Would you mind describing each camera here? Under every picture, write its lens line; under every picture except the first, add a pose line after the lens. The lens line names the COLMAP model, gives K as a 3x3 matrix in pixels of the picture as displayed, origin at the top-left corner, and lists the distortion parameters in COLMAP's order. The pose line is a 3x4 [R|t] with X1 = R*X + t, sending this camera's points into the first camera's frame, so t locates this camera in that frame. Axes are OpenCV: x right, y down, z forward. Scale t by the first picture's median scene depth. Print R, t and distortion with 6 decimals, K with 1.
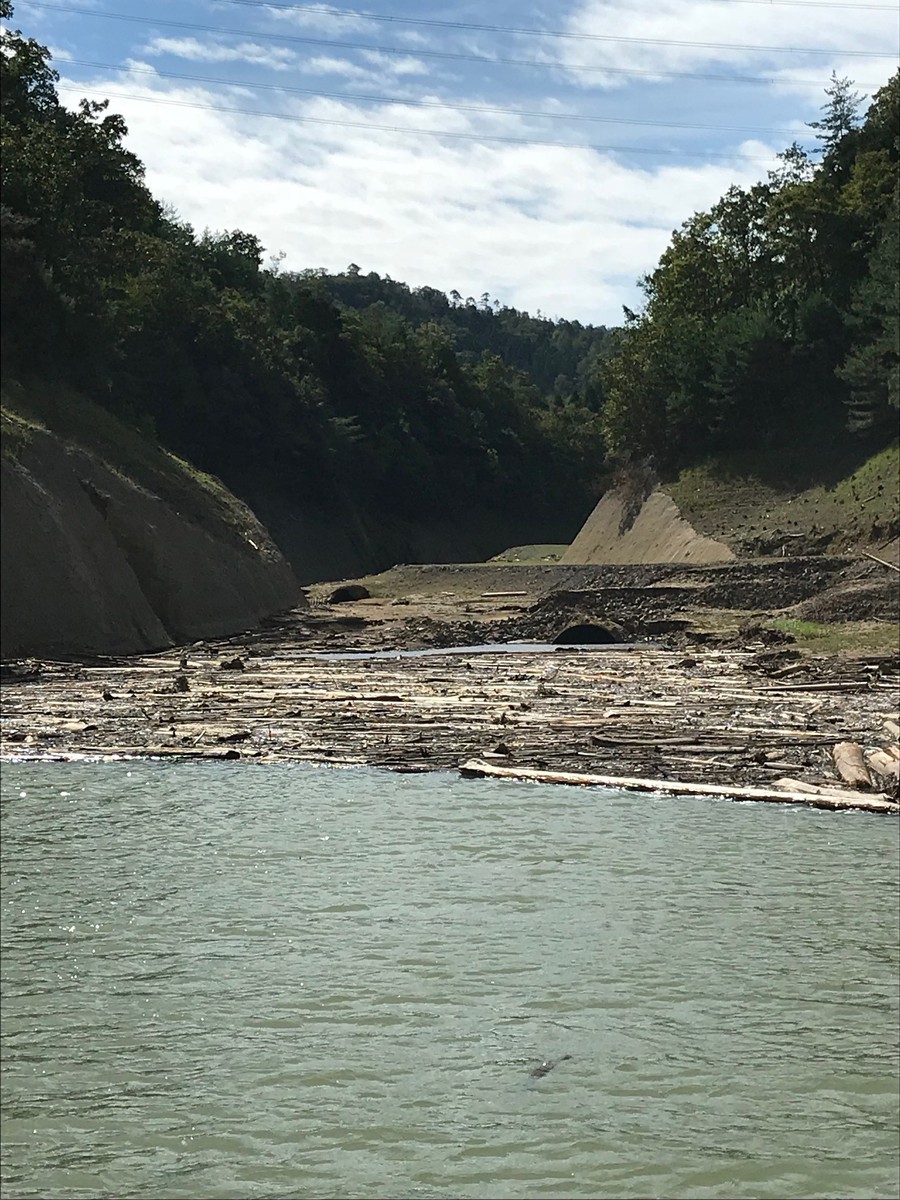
lens RADIAL K [[2622.3, 0, 450.0], [0, 2622.3, 600.0], [0, 0, 1]] dist [0.636469, -0.019936]
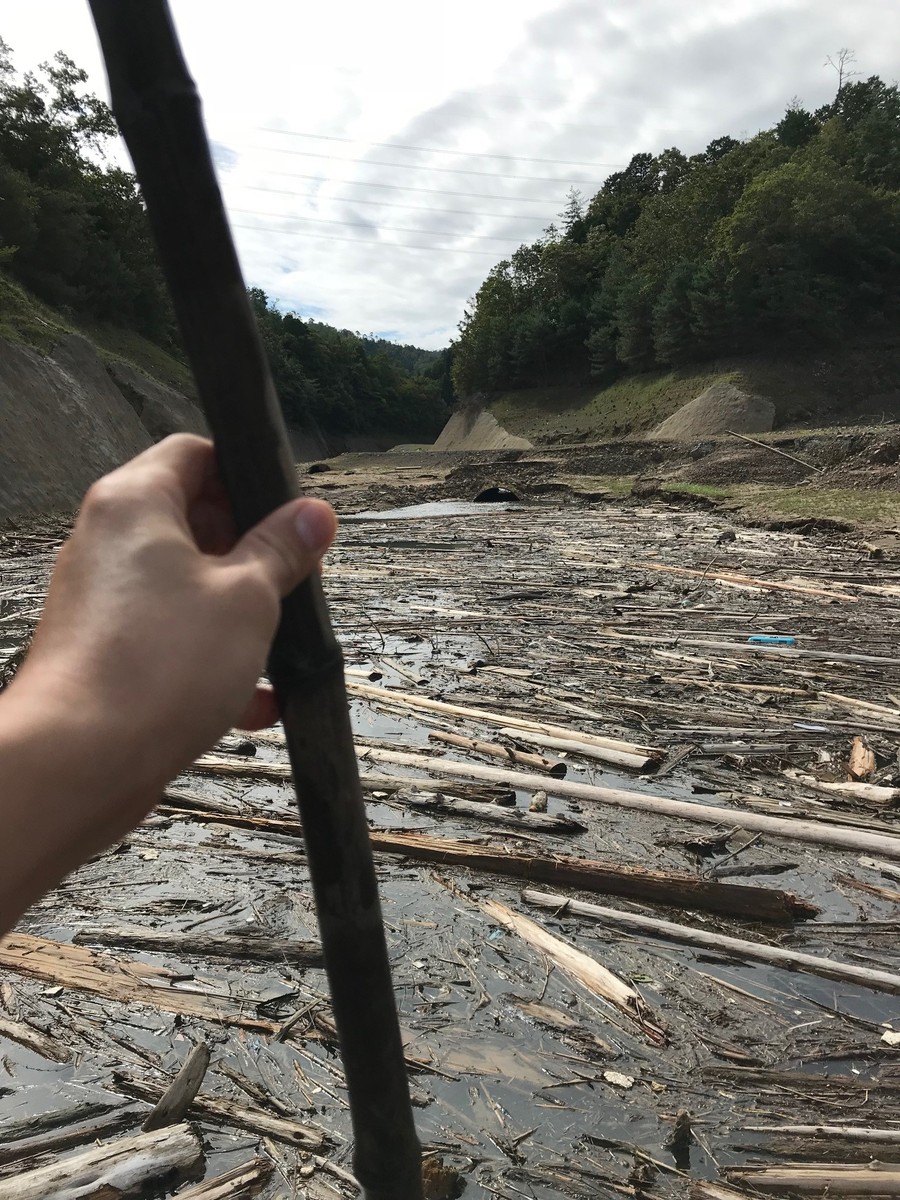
lens RADIAL K [[1008.2, 0, 450.0], [0, 1008.2, 600.0], [0, 0, 1]] dist [0.052814, -0.004370]
pose [[0.995158, -0.022013, 0.095796, -0.015959], [0.009782, 0.991941, 0.126320, 0.000360], [-0.097805, -0.124772, 0.987353, 0.275971]]
